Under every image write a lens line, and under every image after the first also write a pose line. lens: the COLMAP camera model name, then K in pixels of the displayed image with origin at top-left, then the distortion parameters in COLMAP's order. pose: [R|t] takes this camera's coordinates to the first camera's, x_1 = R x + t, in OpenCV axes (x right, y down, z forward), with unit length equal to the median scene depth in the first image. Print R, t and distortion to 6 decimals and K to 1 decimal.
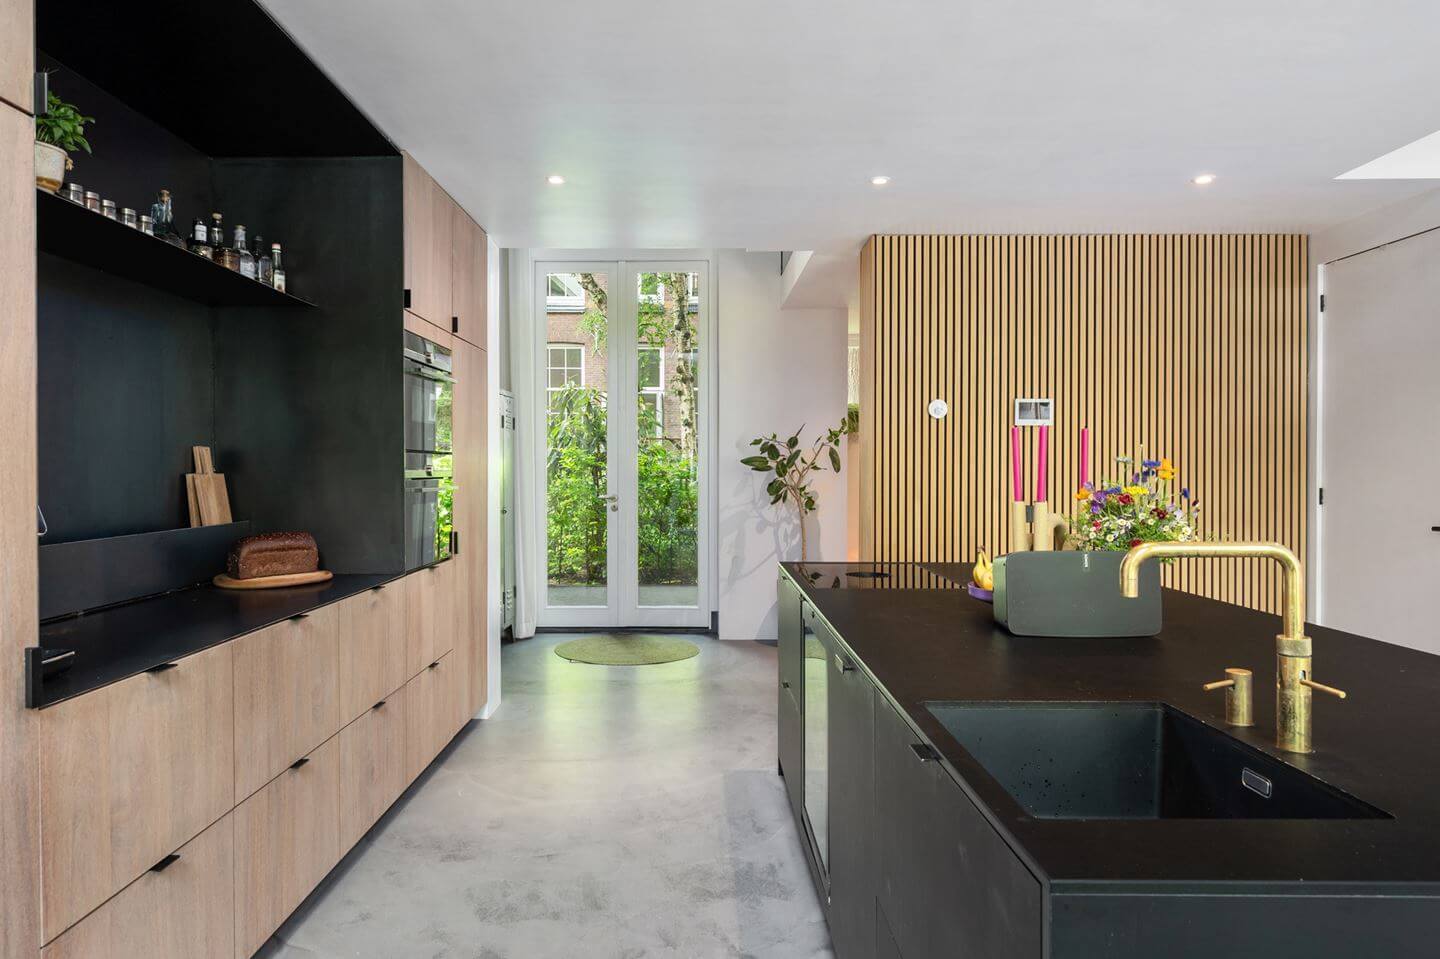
lens RADIAL K [[885.8, 0, 719.1], [0, 885.8, 477.8], [0, 0, 1]] dist [-0.007977, -0.001906]
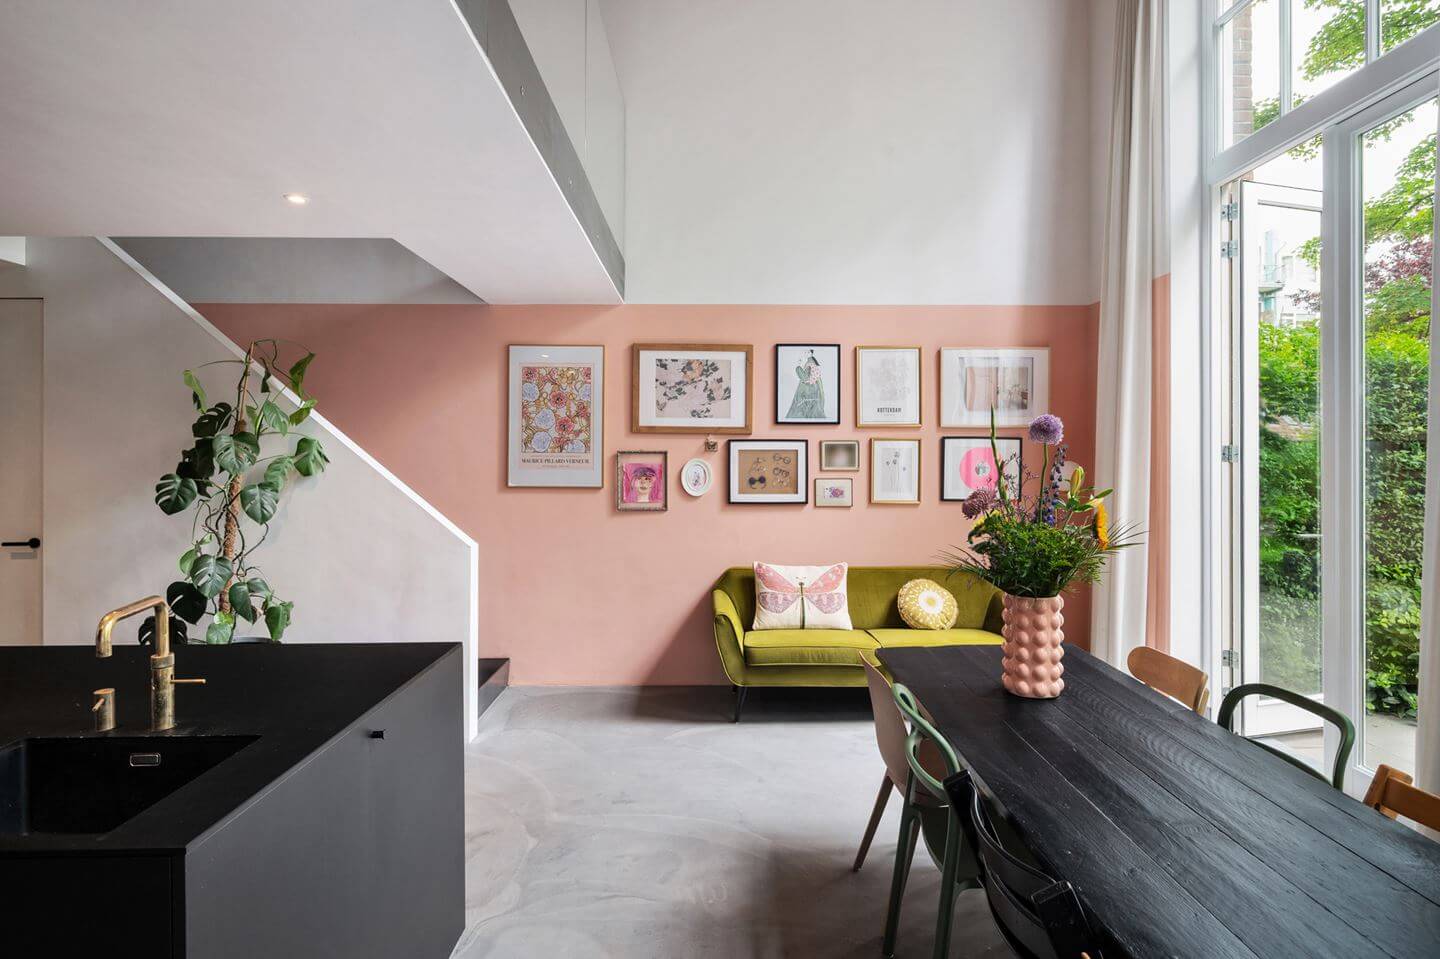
lens RADIAL K [[741.8, 0, 725.9], [0, 741.8, 457.1], [0, 0, 1]] dist [-0.000329, 0.000912]
pose [[-0.000348, -0.002269, 0.999997, -0.544095], [0.010060, 0.999947, 0.002272, -0.133053], [-0.999949, 0.010061, -0.000326, 0.016410]]
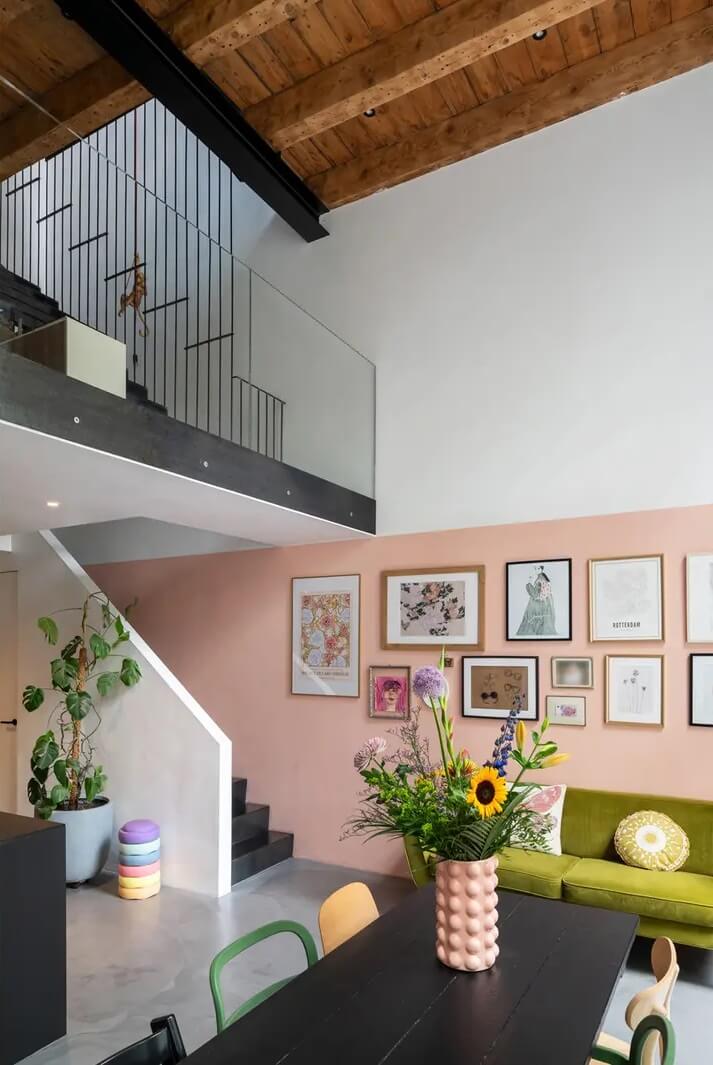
lens RADIAL K [[655.1, 0, 346.3], [0, 655.1, 637.7], [0, 0, 1]] dist [-0.007977, -0.001906]
pose [[0.513963, 0.011055, 0.857741, -0.170538], [0.012421, 0.999716, -0.020328, -0.234328], [-0.857723, 0.021102, 0.513680, -1.121479]]
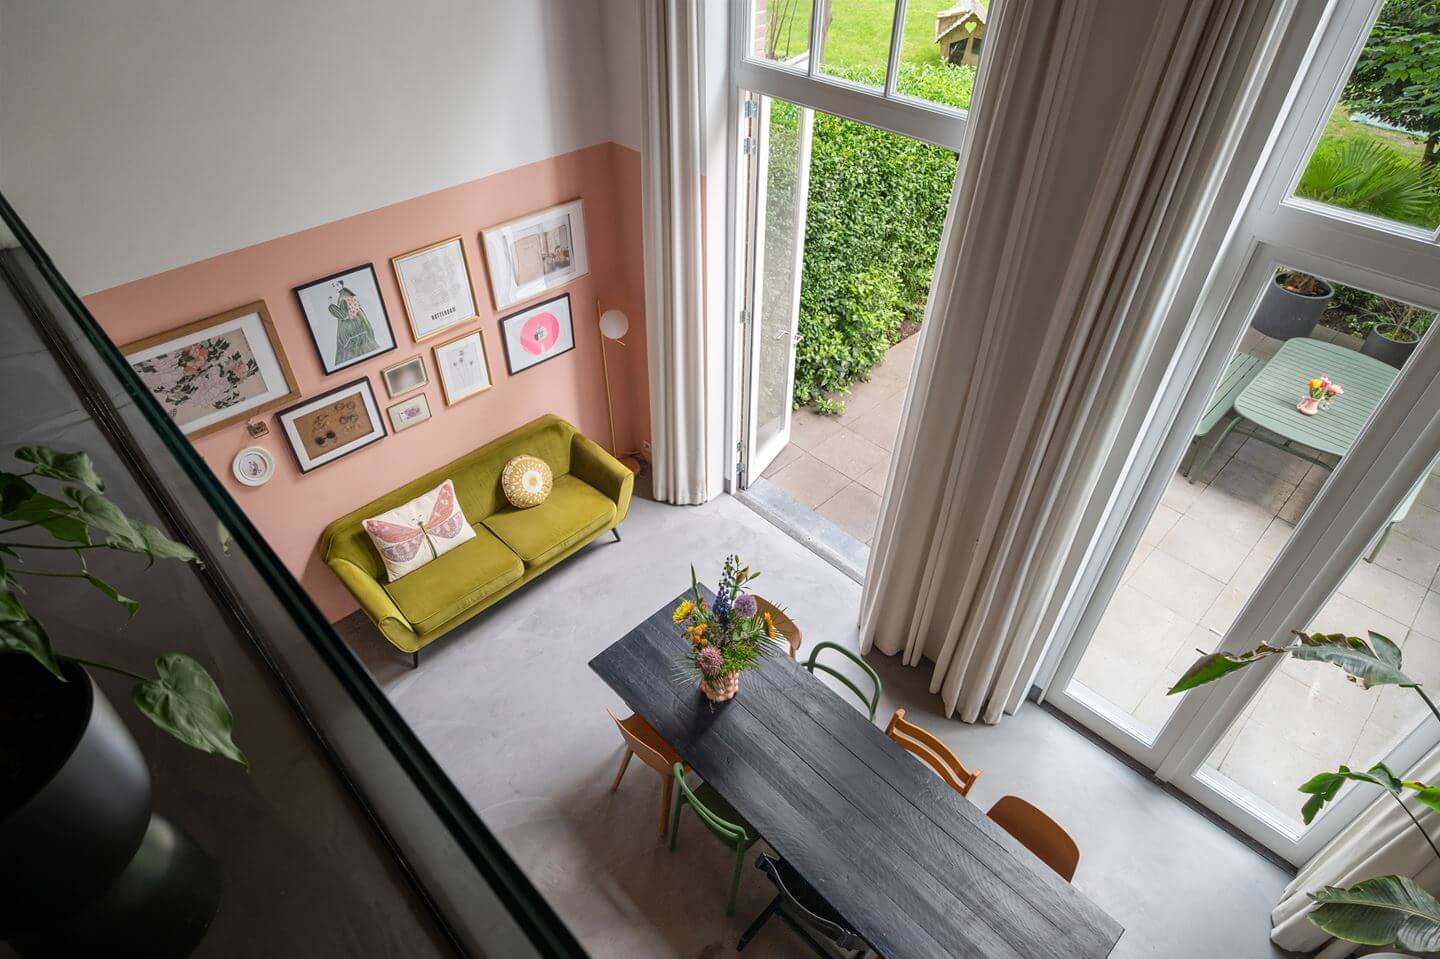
lens RADIAL K [[813.6, 0, 718.1], [0, 813.6, 474.2], [0, 0, 1]] dist [0.002105, -0.000021]
pose [[-0.686117, -0.484251, 0.542903, -0.073158], [-0.001311, 0.747090, 0.664722, -2.032951], [-0.727490, 0.455365, -0.513226, 0.457312]]
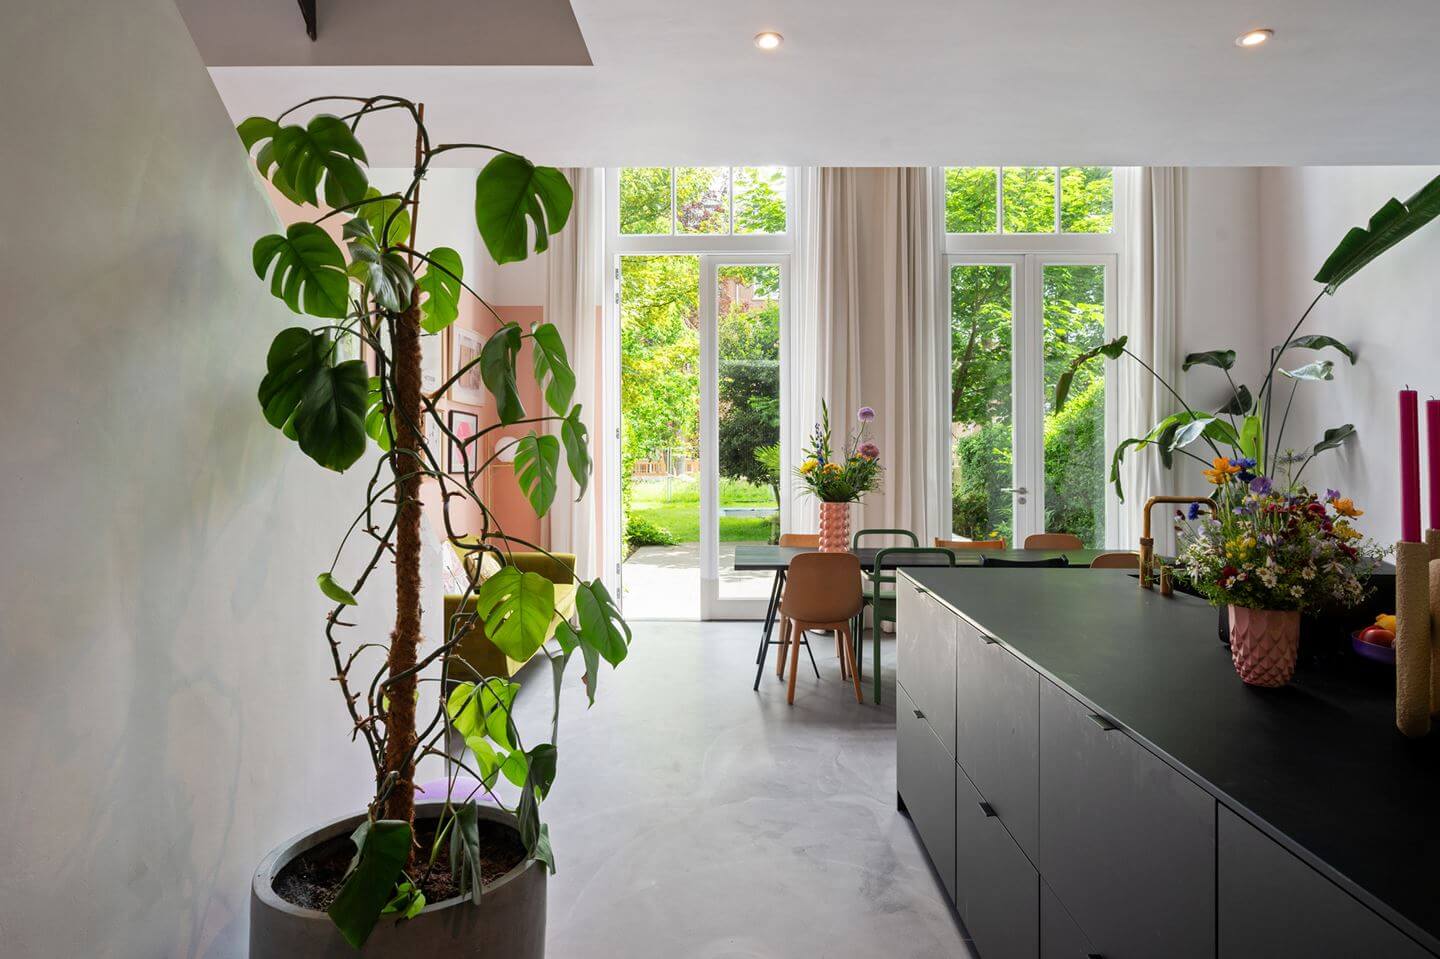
lens RADIAL K [[813.6, 0, 697.8], [0, 813.6, 461.6], [0, 0, 1]] dist [0.002105, -0.000021]
pose [[-0.998981, -0.006121, 0.044724, 1.496273], [-0.005373, 0.999844, 0.016837, -0.040436], [-0.044820, 0.016580, -0.998858, 2.695202]]
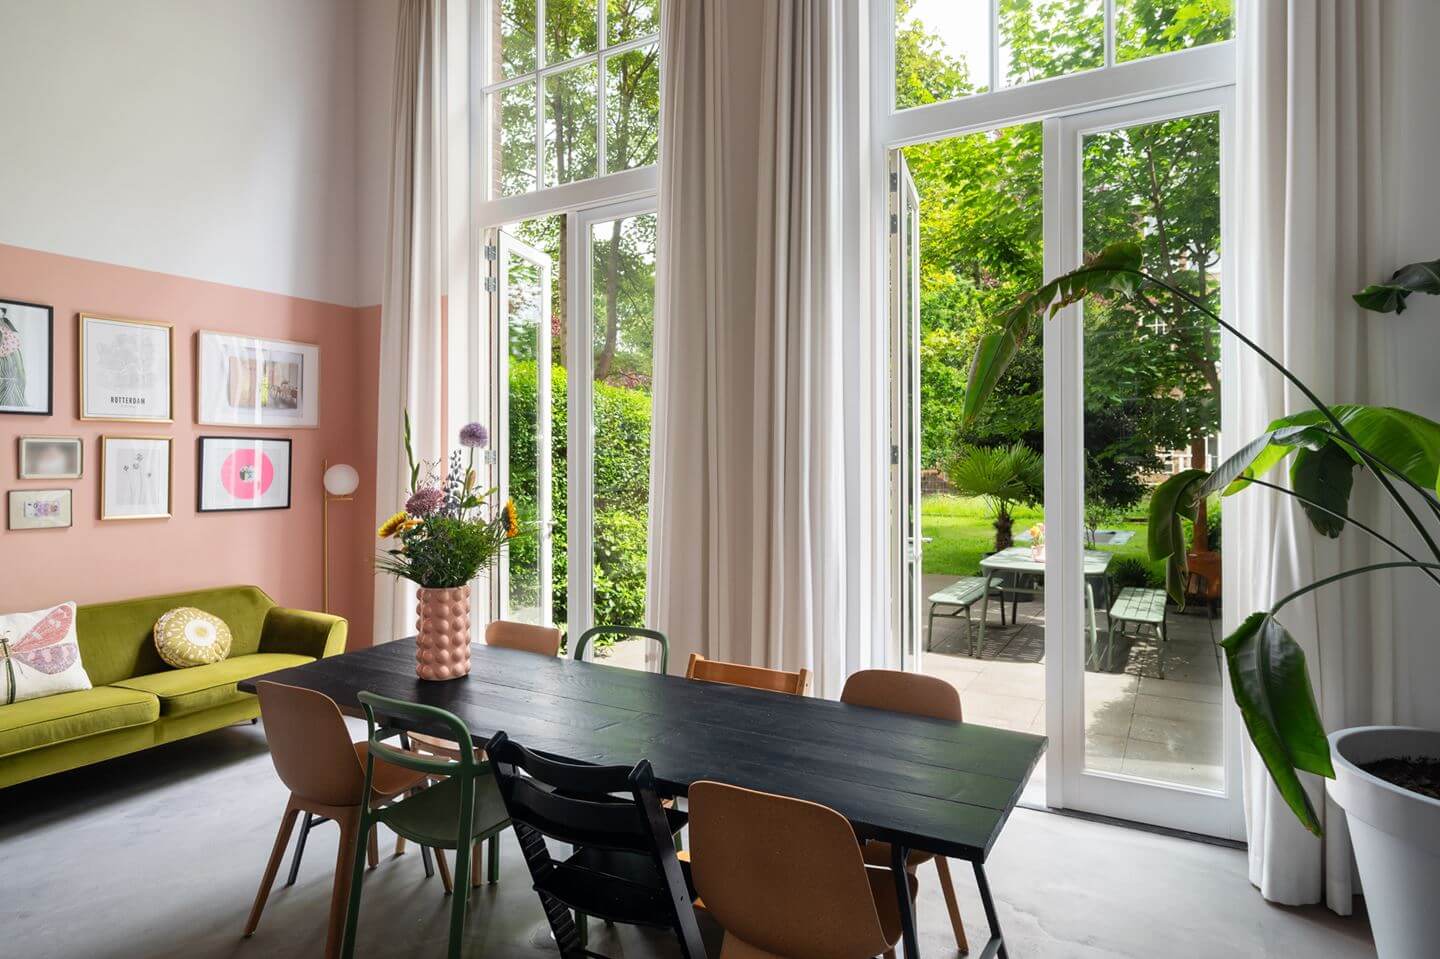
lens RADIAL K [[813.6, 0, 721.9], [0, 813.6, 452.0], [0, 0, 1]] dist [0.002105, -0.000021]
pose [[-0.861250, 0.004037, 0.508166, -0.477548], [0.004163, 0.999991, -0.000888, -0.135808], [-0.508165, 0.001350, -0.861259, 0.691381]]
